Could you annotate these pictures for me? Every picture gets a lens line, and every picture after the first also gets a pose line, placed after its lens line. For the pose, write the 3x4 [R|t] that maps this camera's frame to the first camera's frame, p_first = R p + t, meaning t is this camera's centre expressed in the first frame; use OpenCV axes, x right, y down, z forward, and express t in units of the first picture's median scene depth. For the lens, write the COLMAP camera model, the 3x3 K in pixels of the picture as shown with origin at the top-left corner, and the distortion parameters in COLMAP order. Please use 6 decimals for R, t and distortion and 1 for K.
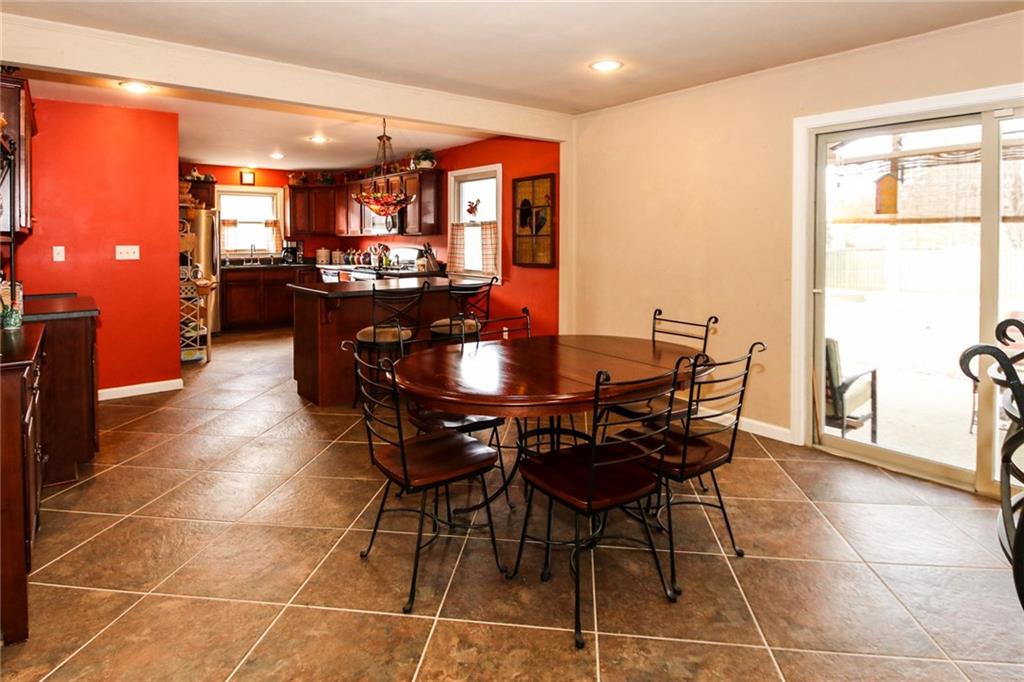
lens RADIAL K [[547.8, 0, 525.9], [0, 547.8, 250.4], [0, 0, 1]] dist [0.000815, 0.000429]
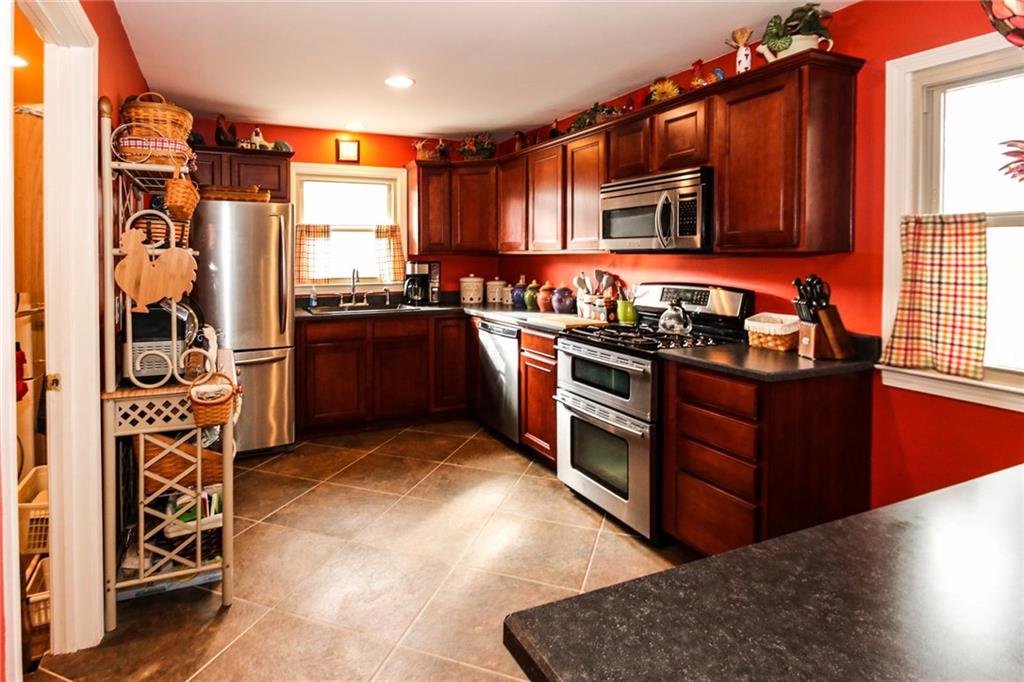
lens RADIAL K [[584.8, 0, 504.6], [0, 584.8, 264.2], [0, 0, 1]] dist [-0.000158, -0.000078]
pose [[0.973488, 0.004211, -0.228698, -0.233412], [-0.005436, 0.999974, -0.004727, -0.015159], [0.228672, 0.005845, 0.973486, 0.494686]]
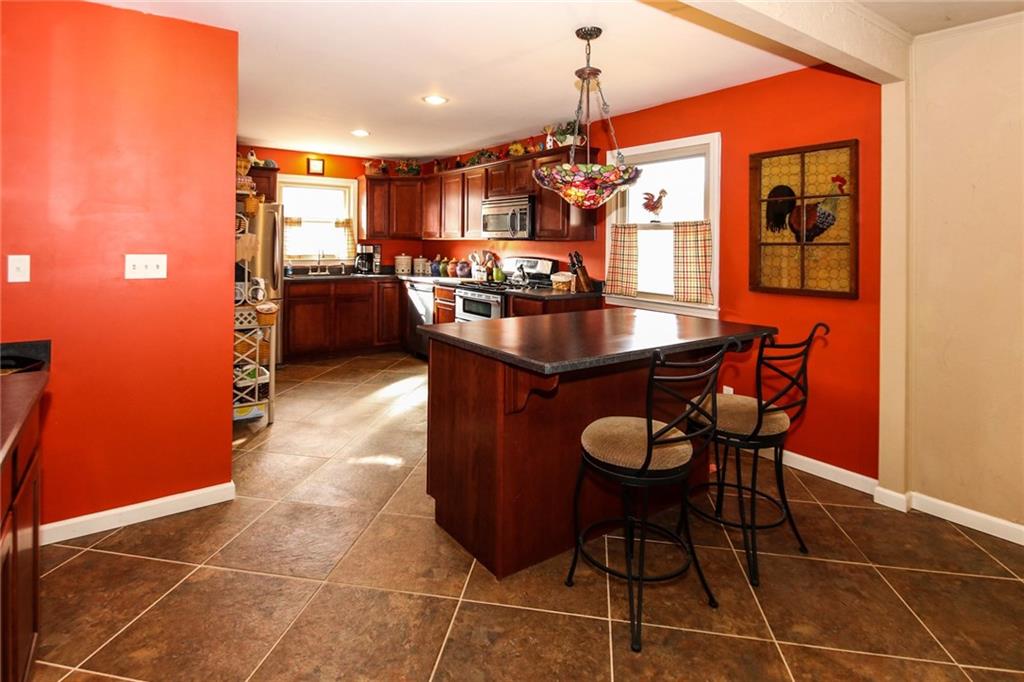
lens RADIAL K [[526.7, 0, 533.7], [0, 526.7, 246.5], [0, 0, 1]] dist [0.002246, 0.000384]
pose [[0.999176, 0.013242, -0.038360, -0.171037], [-0.013818, 0.999795, -0.014780, -0.008043], [0.038156, 0.015298, 0.999155, 0.263308]]
